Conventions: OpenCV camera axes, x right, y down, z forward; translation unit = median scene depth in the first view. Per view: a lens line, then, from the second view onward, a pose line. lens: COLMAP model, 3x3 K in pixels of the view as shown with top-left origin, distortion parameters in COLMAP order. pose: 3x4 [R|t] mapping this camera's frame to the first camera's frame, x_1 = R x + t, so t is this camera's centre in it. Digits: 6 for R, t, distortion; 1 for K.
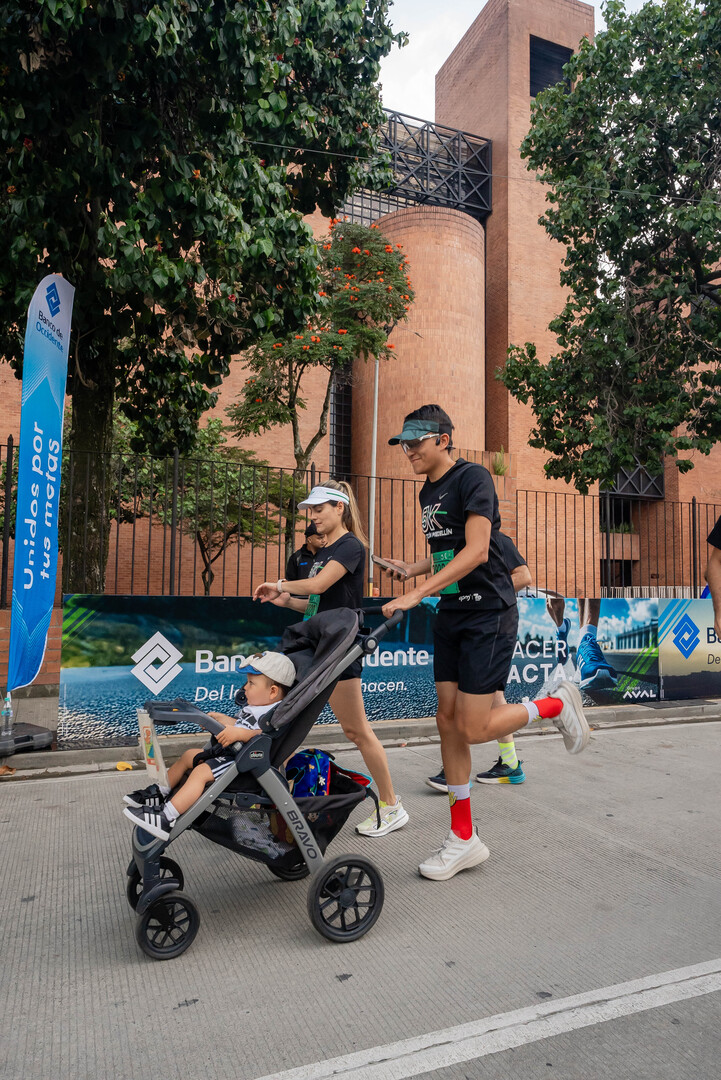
lens RADIAL K [[698.2, 0, 365.8], [0, 698.2, 533.3], [0, 0, 1]] dist [0.027279, -0.003554]
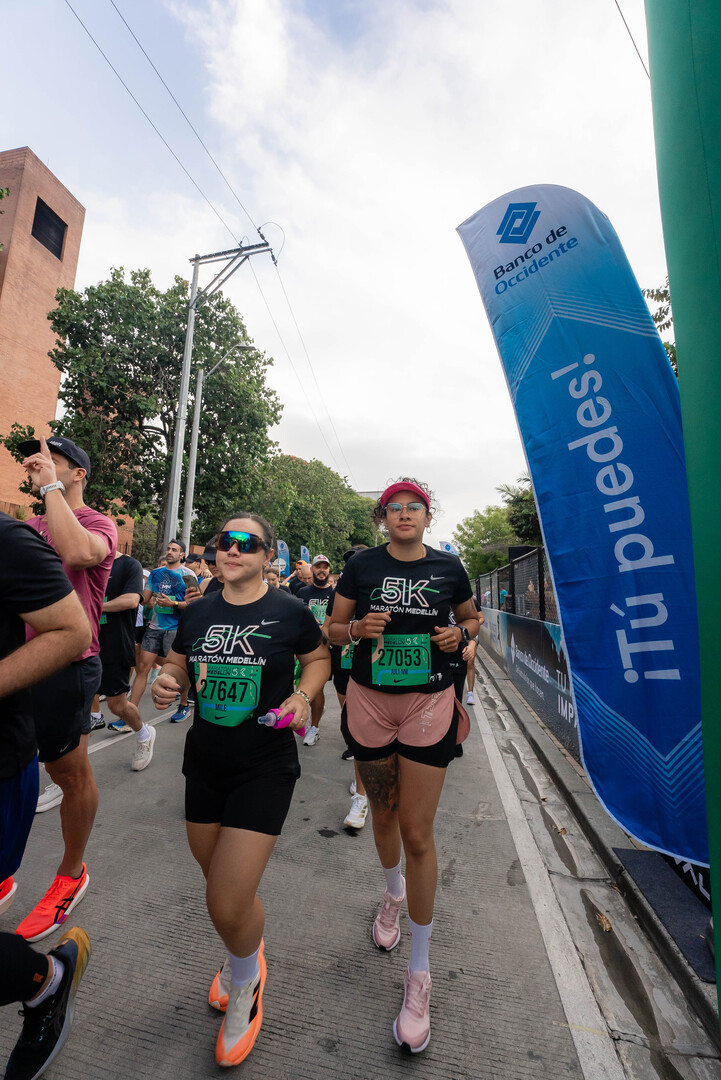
lens RADIAL K [[440.2, 0, 359.8], [0, 440.2, 539.6], [0, 0, 1]] dist [-0.035954, 0.006000]
pose [[0.548273, 0.118641, 0.827841, -0.149167], [-0.096612, 0.992244, -0.078216, -0.019950], [-0.830700, -0.037095, 0.555482, -0.174943]]
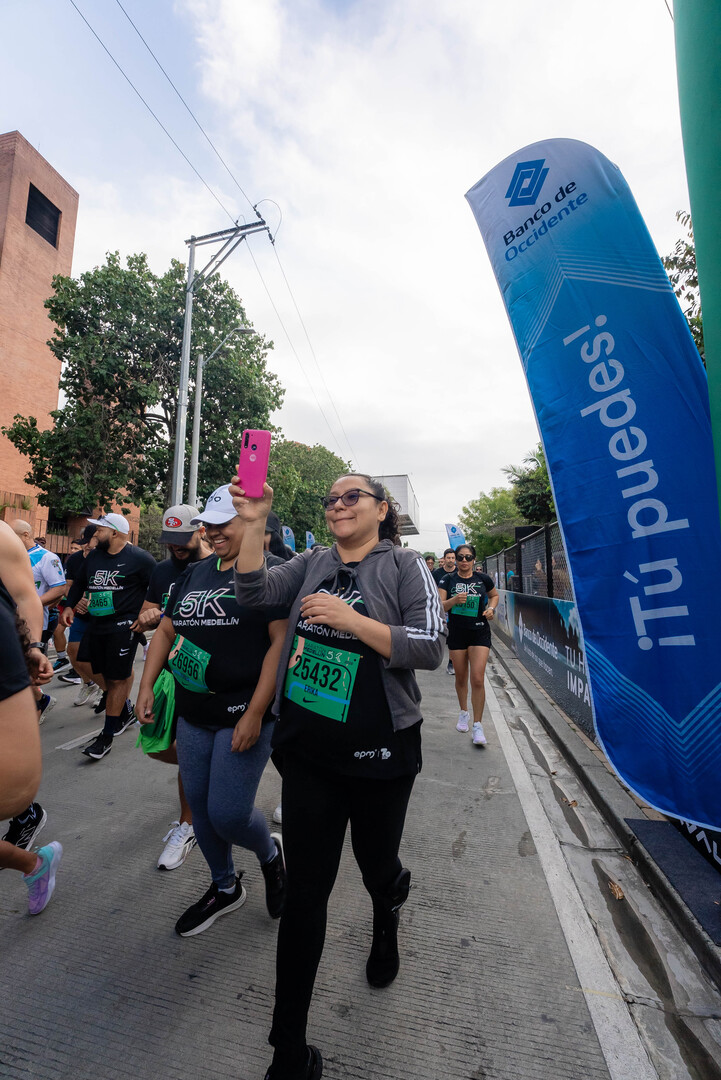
lens RADIAL K [[440.2, 0, 359.4], [0, 440.2, 541.0], [0, 0, 1]] dist [-0.035954, 0.006000]
pose [[0.561865, 0.077554, 0.823586, -0.145238], [-0.076406, 0.996205, -0.041684, -0.015158], [-0.823693, -0.039506, 0.565658, -0.173633]]
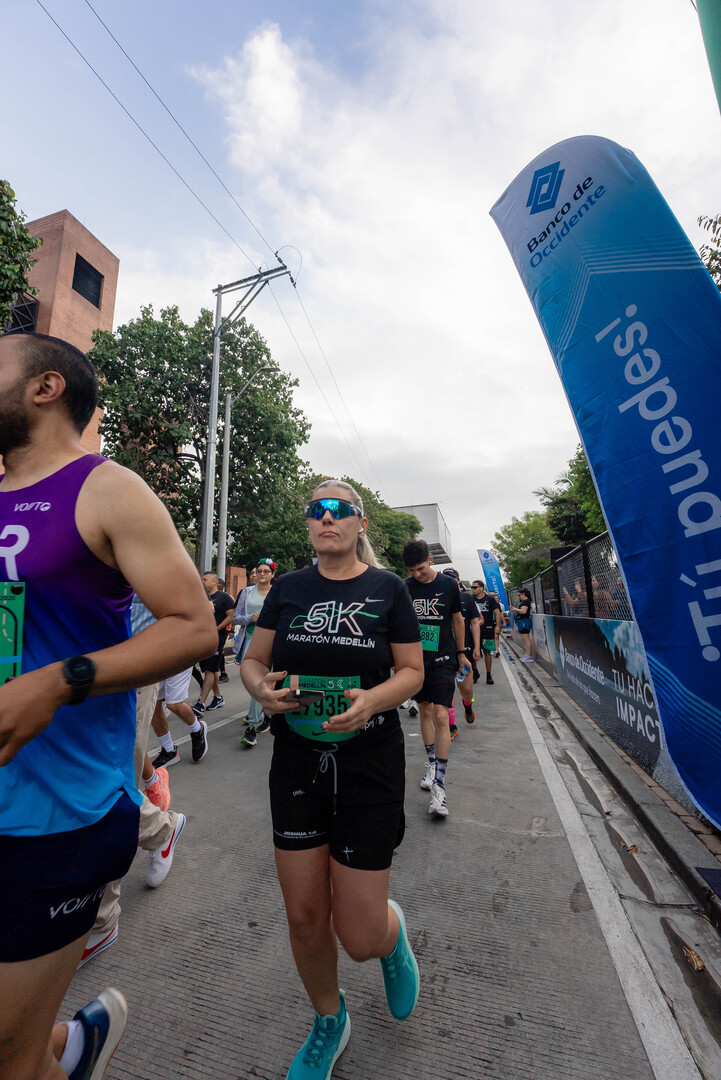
lens RADIAL K [[440.2, 0, 358.1], [0, 440.2, 541.8], [0, 0, 1]] dist [-0.035954, 0.006000]
pose [[0.625036, 0.112275, 0.772480, -0.131349], [-0.046651, 0.993206, -0.106610, -0.009012], [-0.779201, 0.030598, 0.626027, -0.172394]]
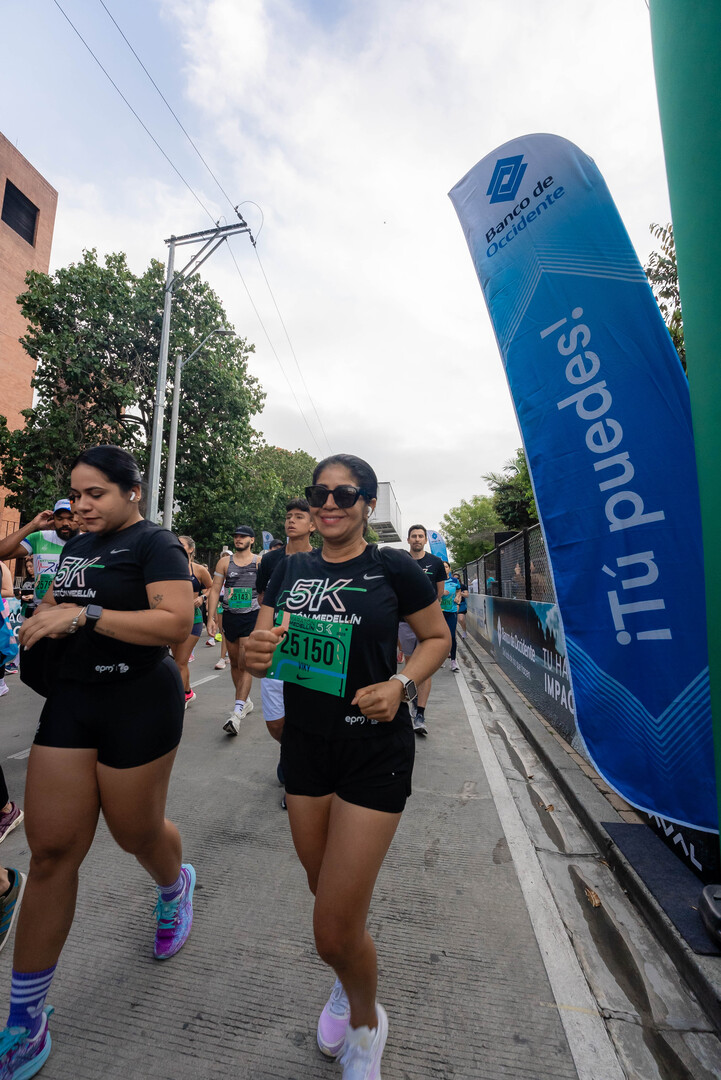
lens RADIAL K [[440.2, 0, 360.1], [0, 440.2, 542.3], [0, 0, 1]] dist [-0.035954, 0.006000]
pose [[0.526367, 0.091838, 0.845283, -0.135714], [-0.080079, 0.995085, -0.058247, -0.010542], [-0.846478, -0.037030, 0.531135, -0.173712]]
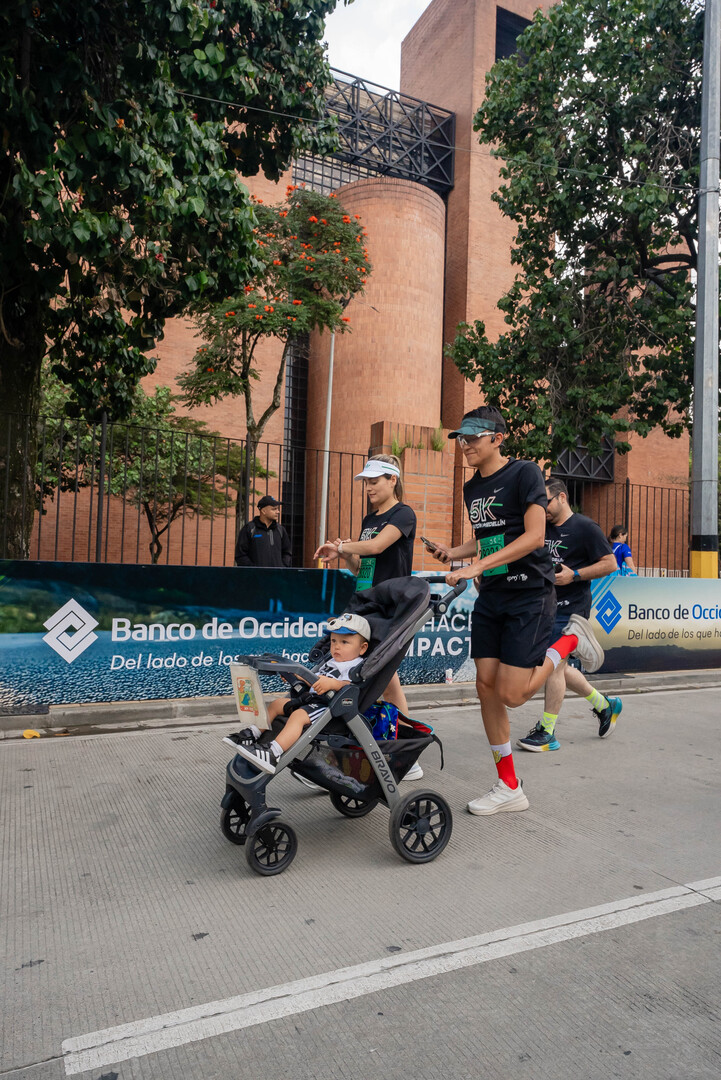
lens RADIAL K [[698.2, 0, 364.8], [0, 698.2, 534.2], [0, 0, 1]] dist [0.027279, -0.003554]
pose [[0.998060, 0.021138, 0.058554, 0.022299], [-0.023157, 0.999153, 0.034027, 0.003411], [-0.057785, -0.035317, 0.997704, 0.001418]]
